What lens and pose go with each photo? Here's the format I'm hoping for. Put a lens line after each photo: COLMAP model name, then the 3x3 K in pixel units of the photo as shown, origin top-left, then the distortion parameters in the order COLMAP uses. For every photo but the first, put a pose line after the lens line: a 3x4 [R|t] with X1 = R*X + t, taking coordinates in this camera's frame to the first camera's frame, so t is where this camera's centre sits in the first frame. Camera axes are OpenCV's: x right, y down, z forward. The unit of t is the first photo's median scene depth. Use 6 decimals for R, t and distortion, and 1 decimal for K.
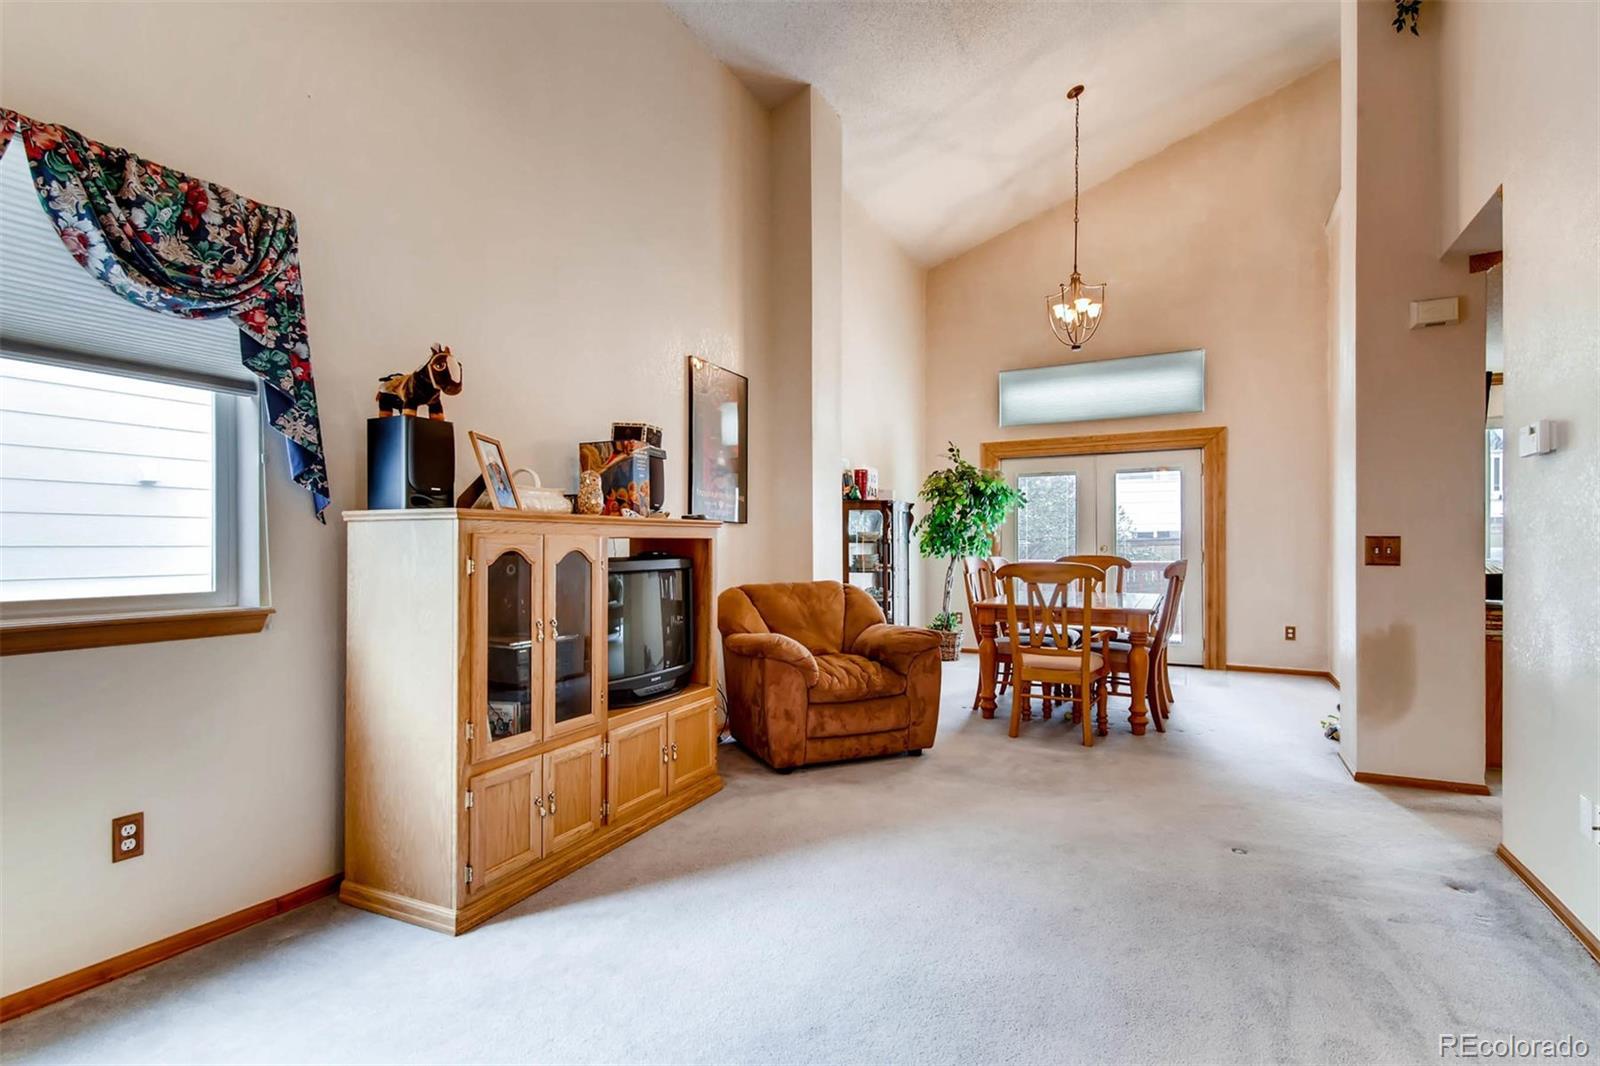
lens RADIAL K [[792.0, 0, 793.8], [0, 792.0, 549.6], [0, 0, 1]] dist [0.065104, -0.044959]
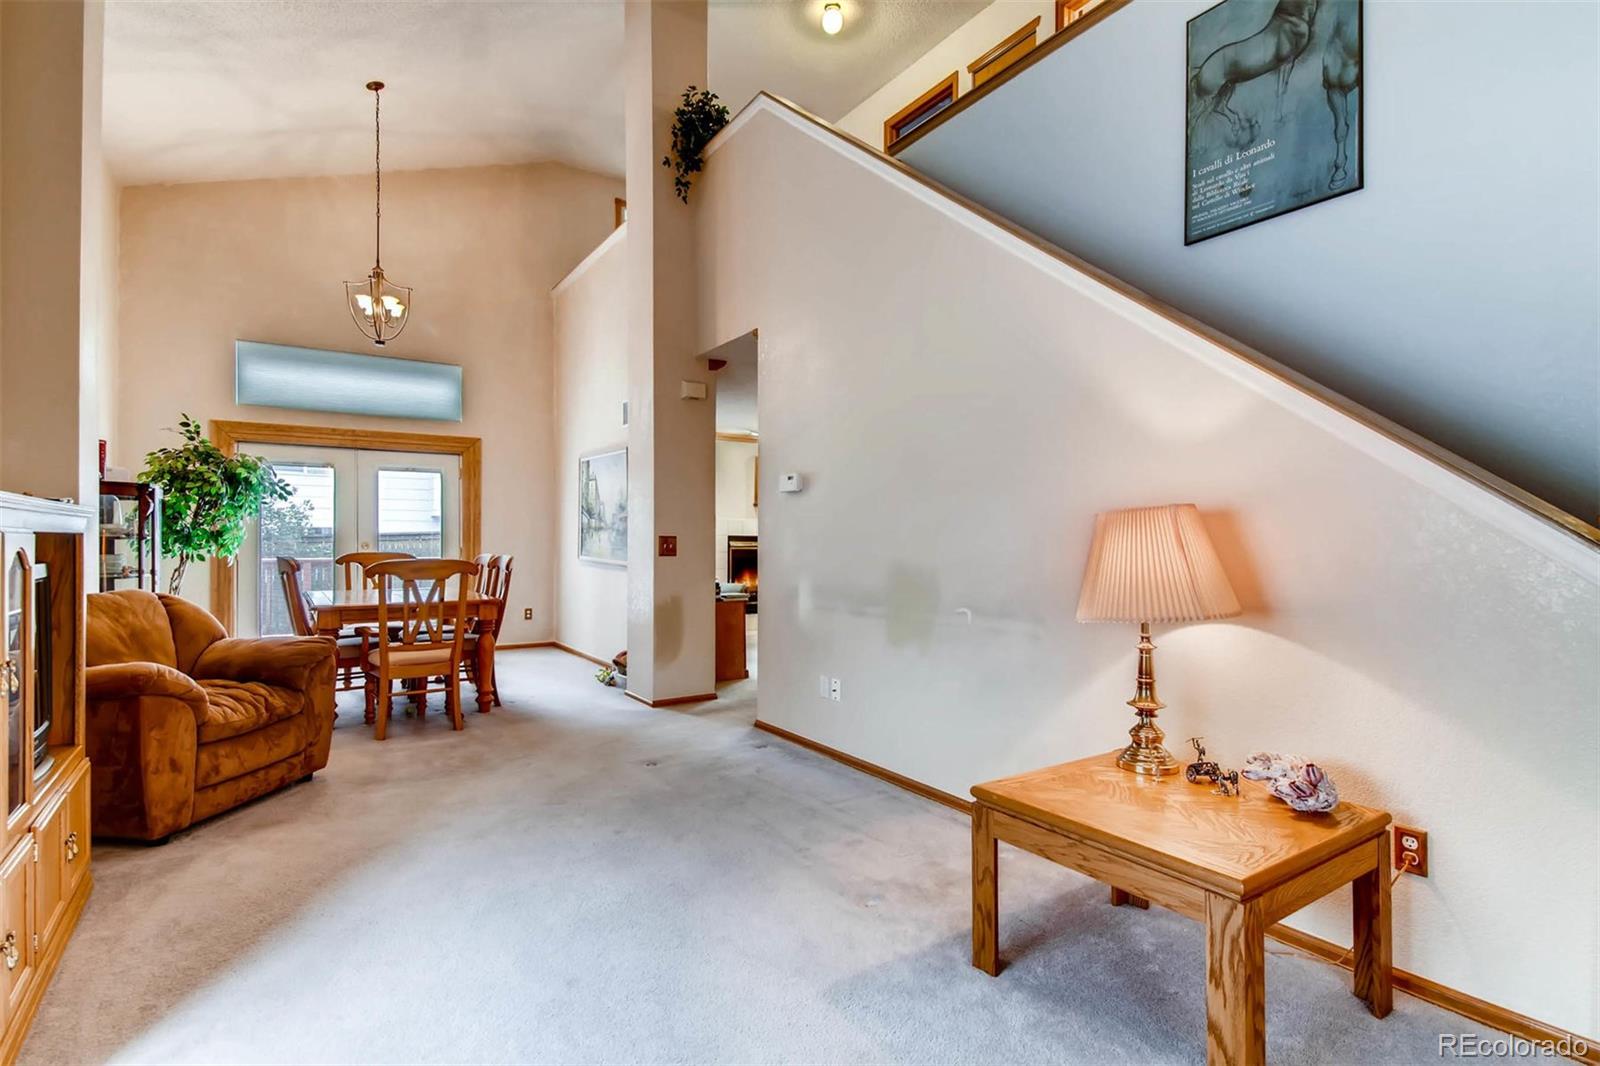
lens RADIAL K [[792.0, 0, 793.8], [0, 792.0, 549.6], [0, 0, 1]] dist [0.065104, -0.044959]
pose [[0.477881, -0.008339, 0.878385, -0.380859], [0.003953, 0.999965, 0.007343, -0.002105], [-0.878415, -0.000037, 0.477898, 0.099085]]
